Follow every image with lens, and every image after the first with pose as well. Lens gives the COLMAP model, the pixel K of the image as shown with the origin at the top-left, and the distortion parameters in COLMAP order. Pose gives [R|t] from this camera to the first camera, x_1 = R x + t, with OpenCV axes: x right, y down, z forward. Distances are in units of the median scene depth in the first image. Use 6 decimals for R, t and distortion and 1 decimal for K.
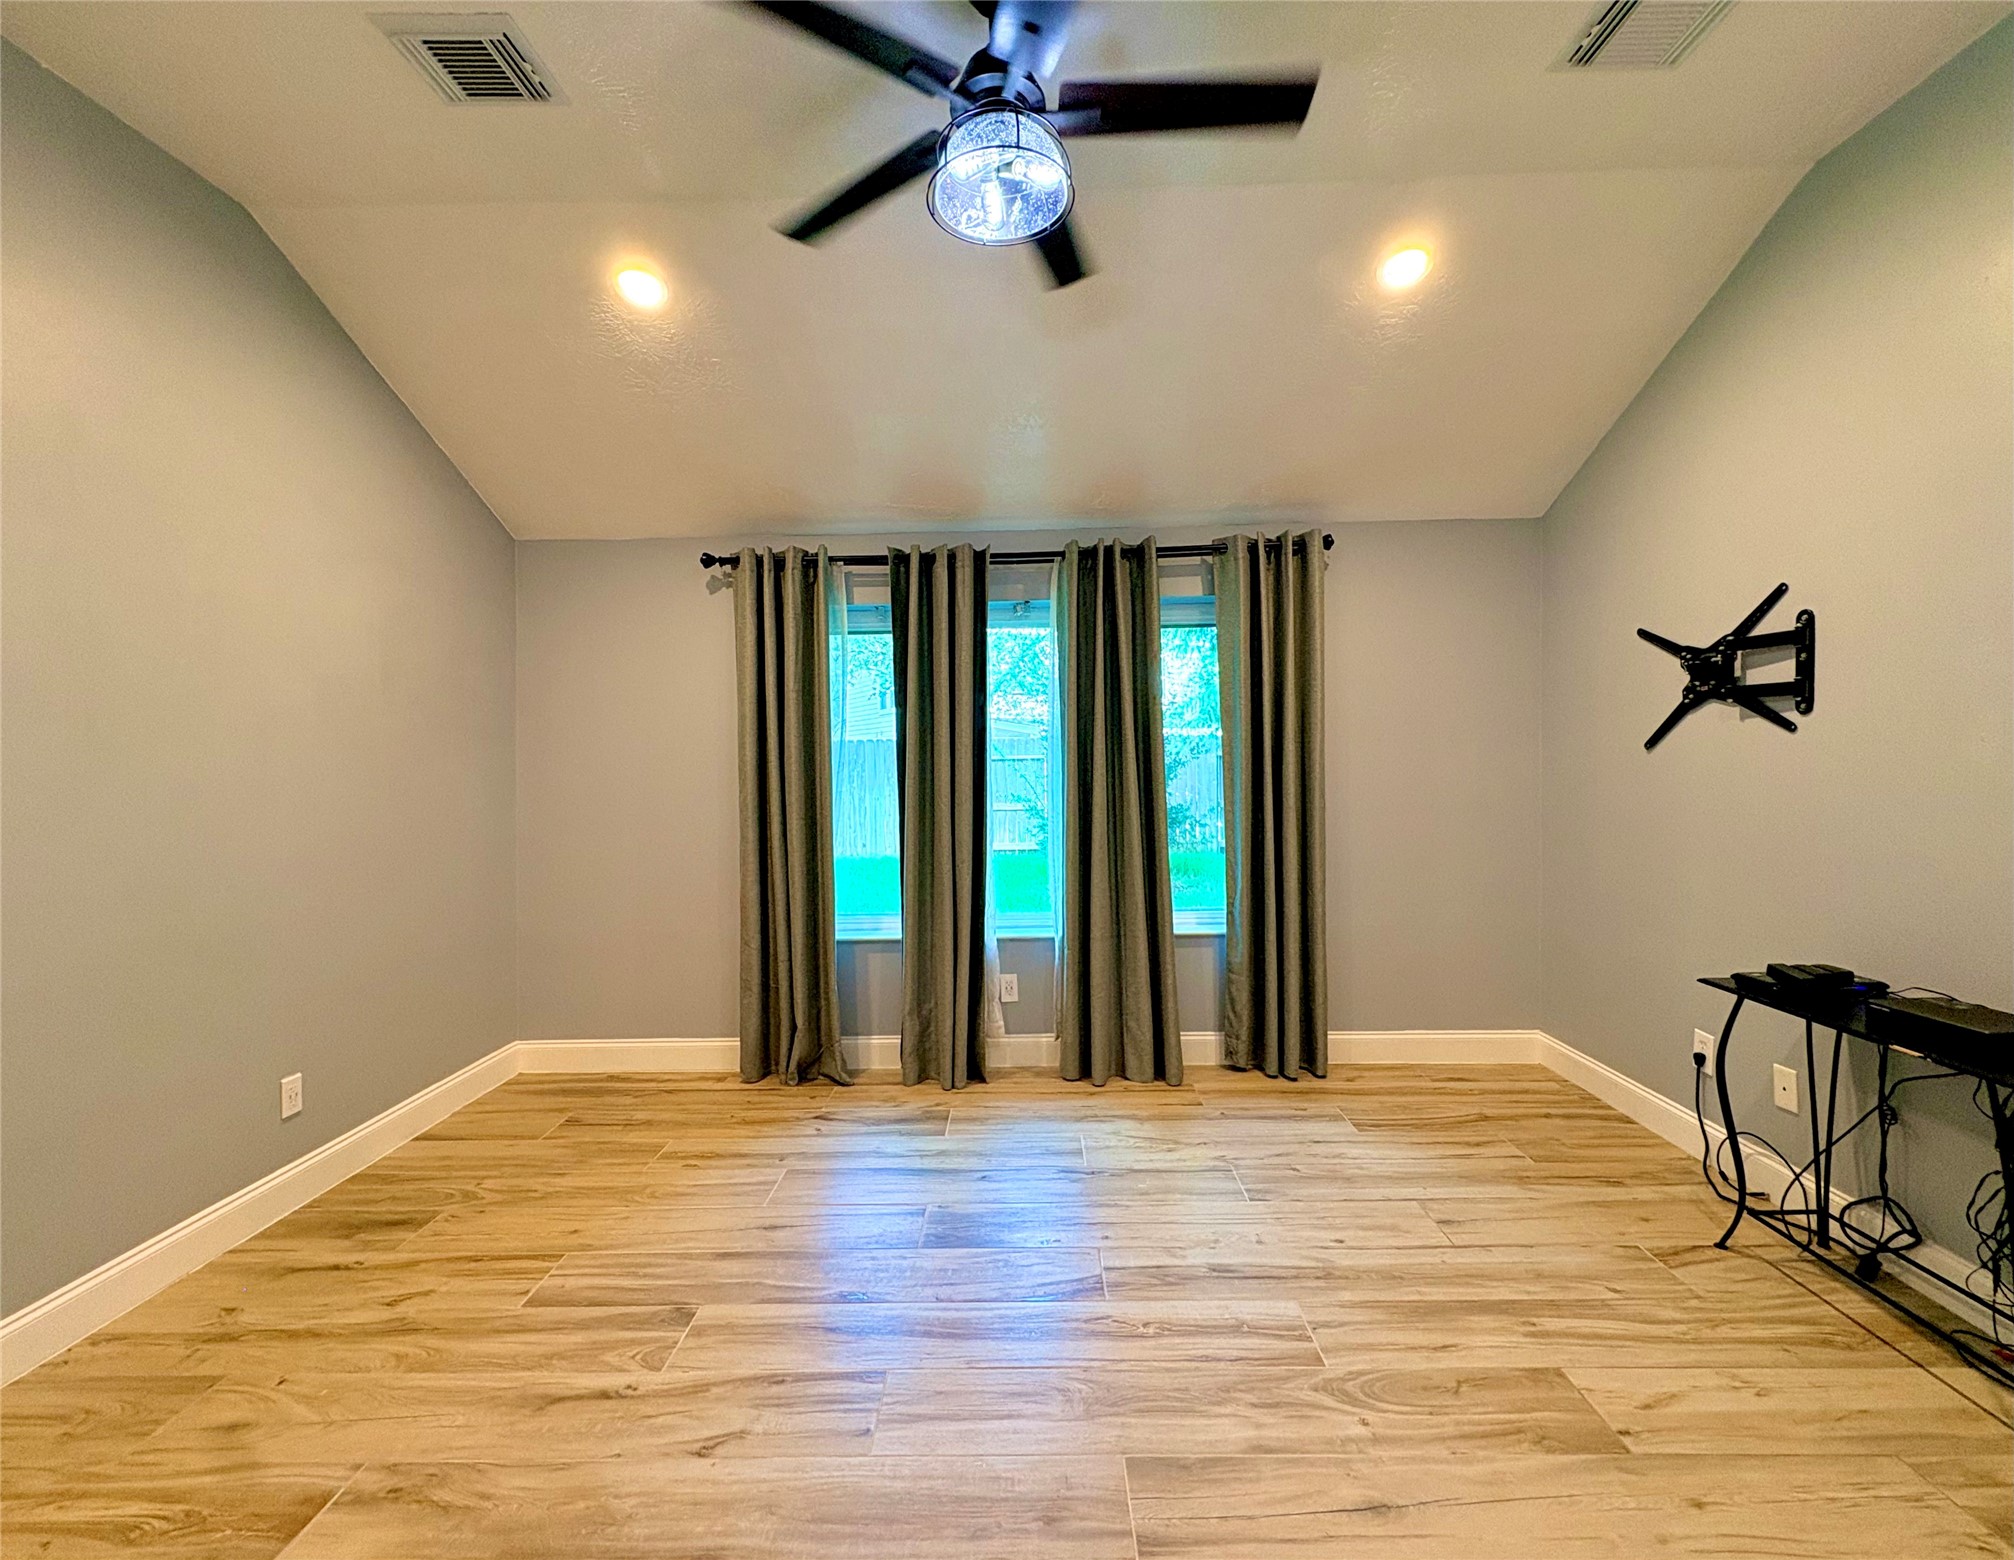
lens RADIAL K [[866.1, 0, 1015.4], [0, 866.1, 762.4], [0, 0, 1]] dist [0.001272, 0.000161]
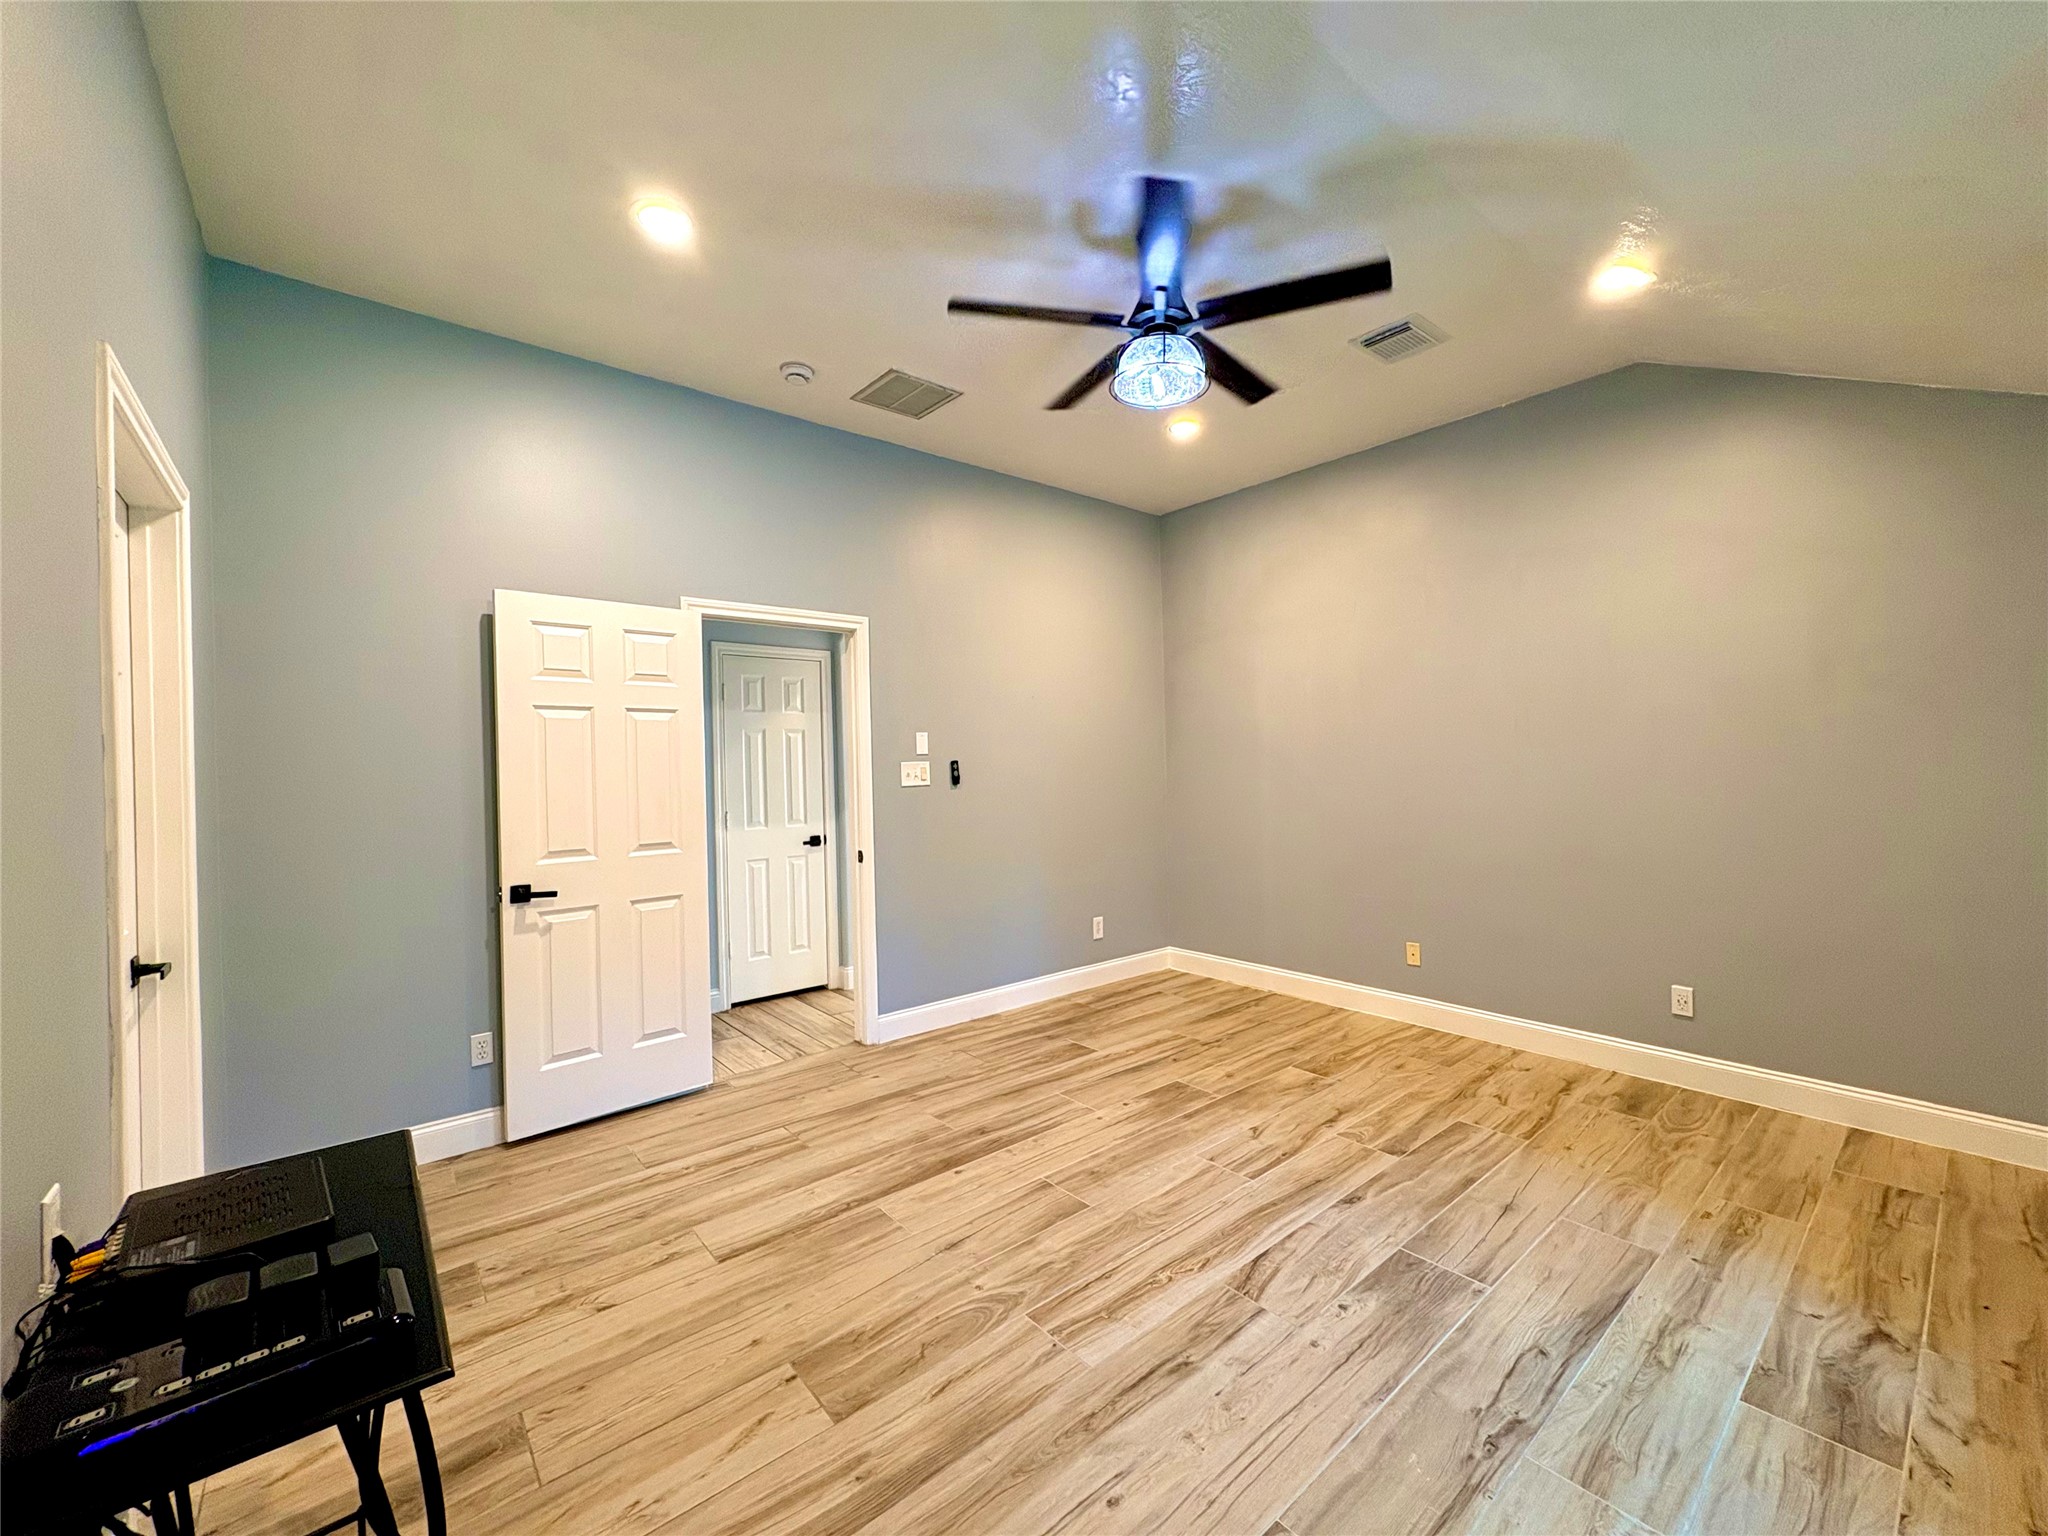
lens RADIAL K [[813.6, 0, 1024.2], [0, 813.6, 764.3], [0, 0, 1]] dist [0.000595, 0.000317]
pose [[-0.756811, 0.024956, -0.653158, 0.757626], [0.025444, 0.999638, 0.008713, -0.015547], [0.653139, -0.010024, -0.757172, 1.328676]]
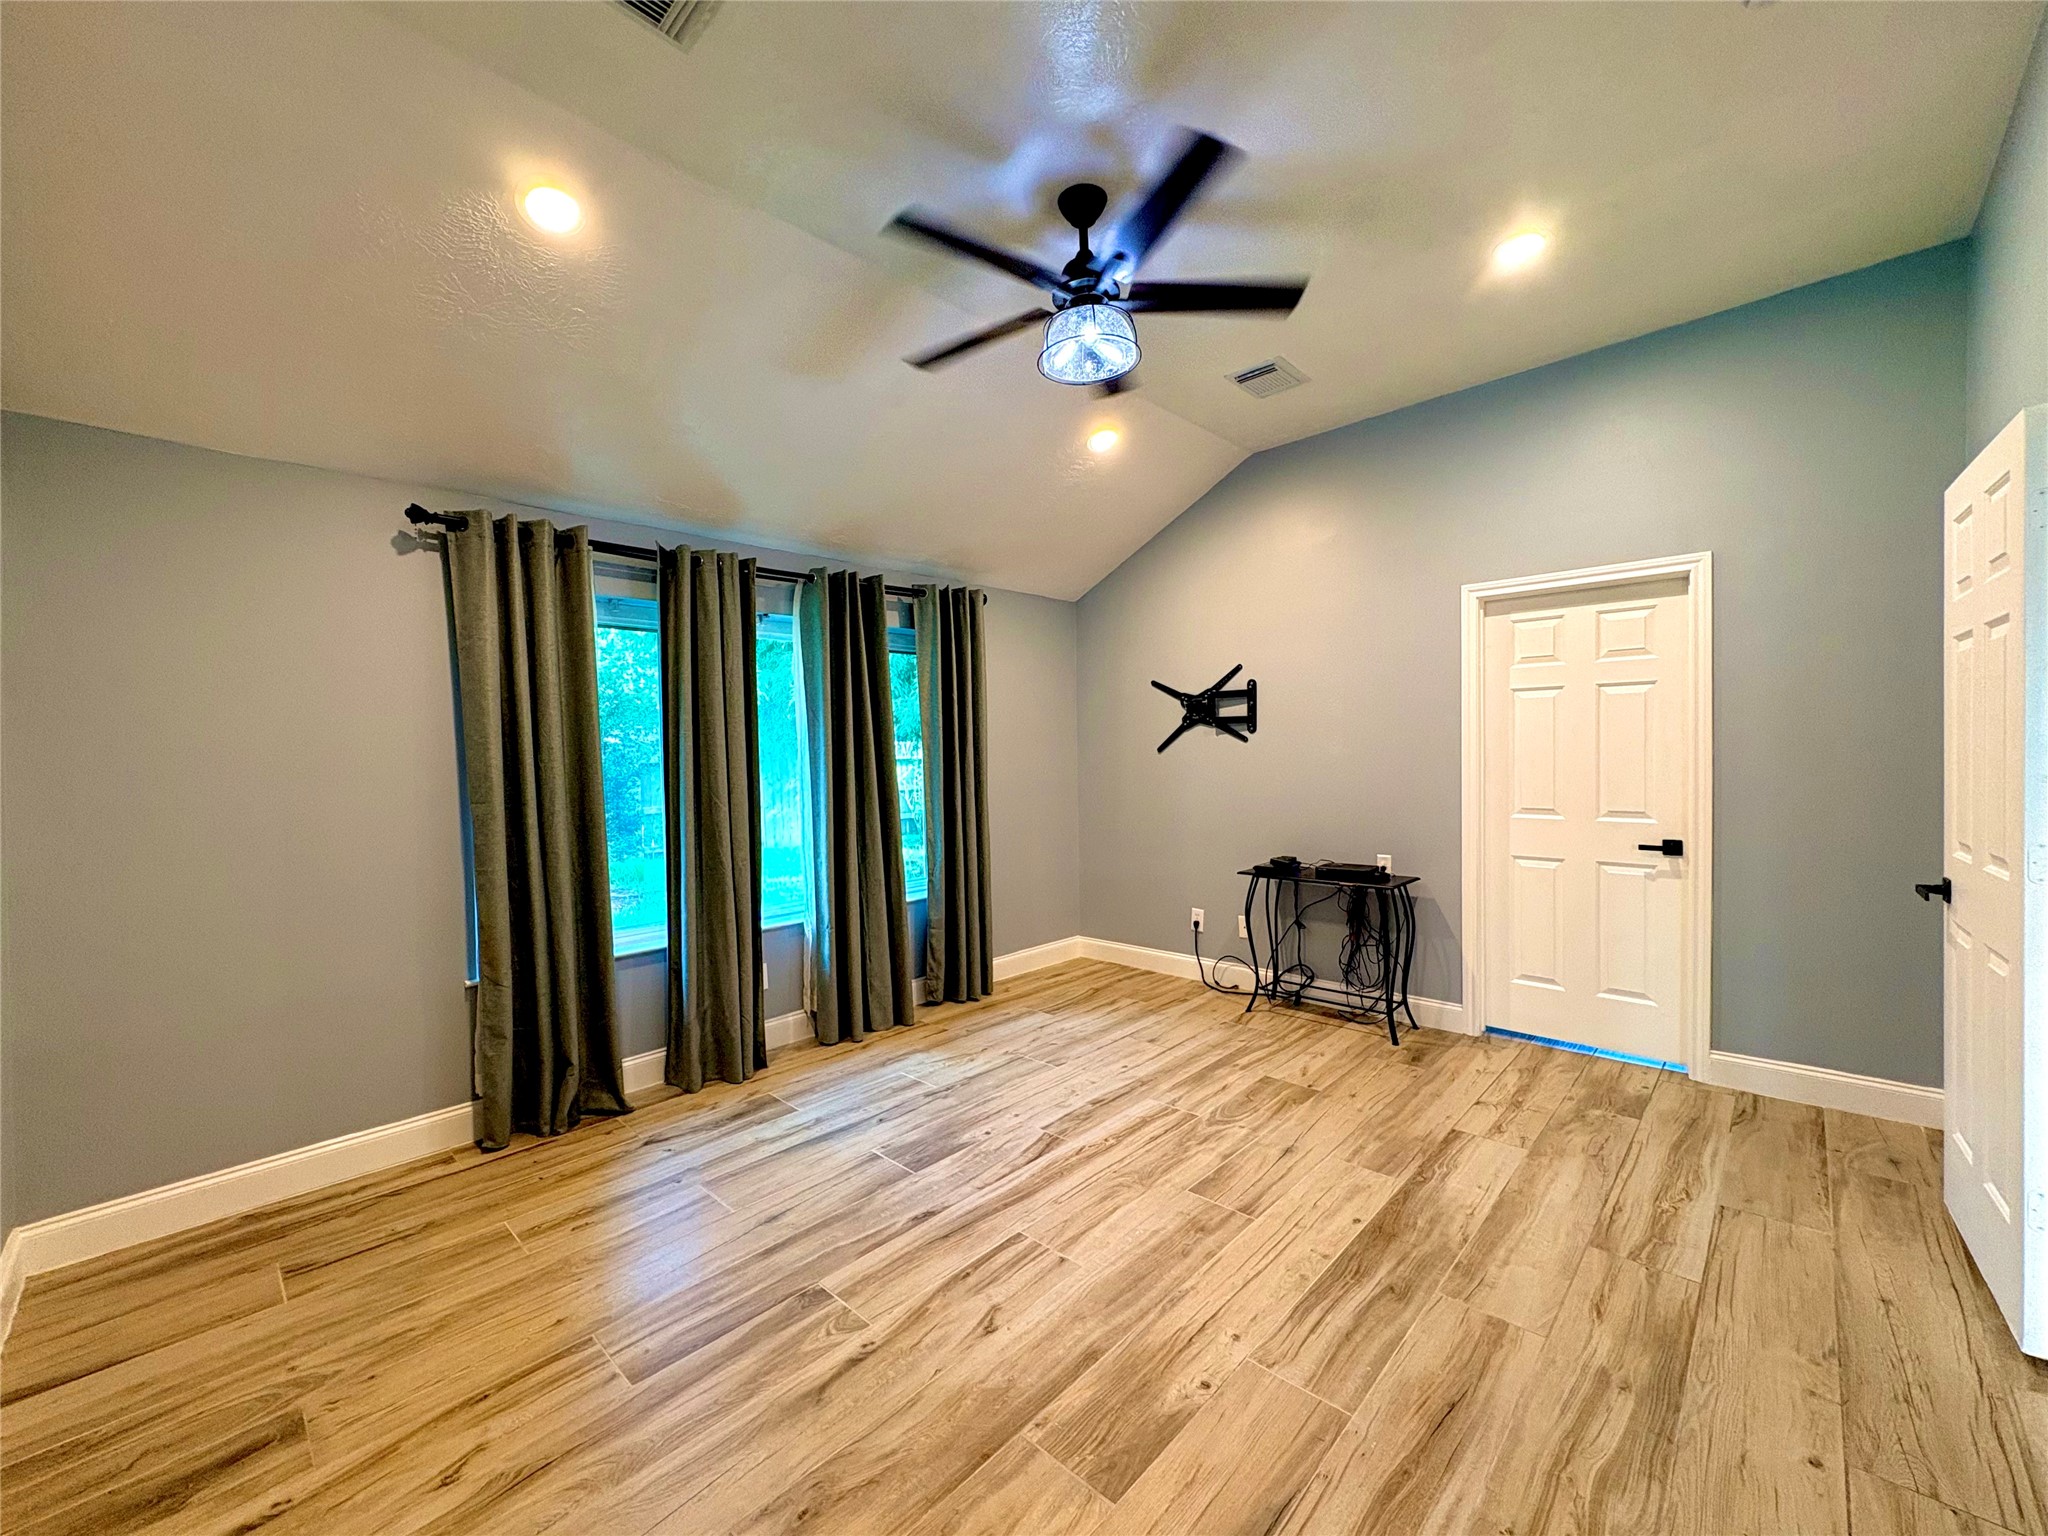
lens RADIAL K [[813.6, 0, 1024.2], [0, 813.6, 764.3], [0, 0, 1]] dist [0.000595, 0.000317]
pose [[0.680832, -0.009407, 0.732379, -0.753869], [0.015918, 0.999871, -0.001955, 0.010012], [-0.732267, 0.012989, 0.680894, 0.123235]]
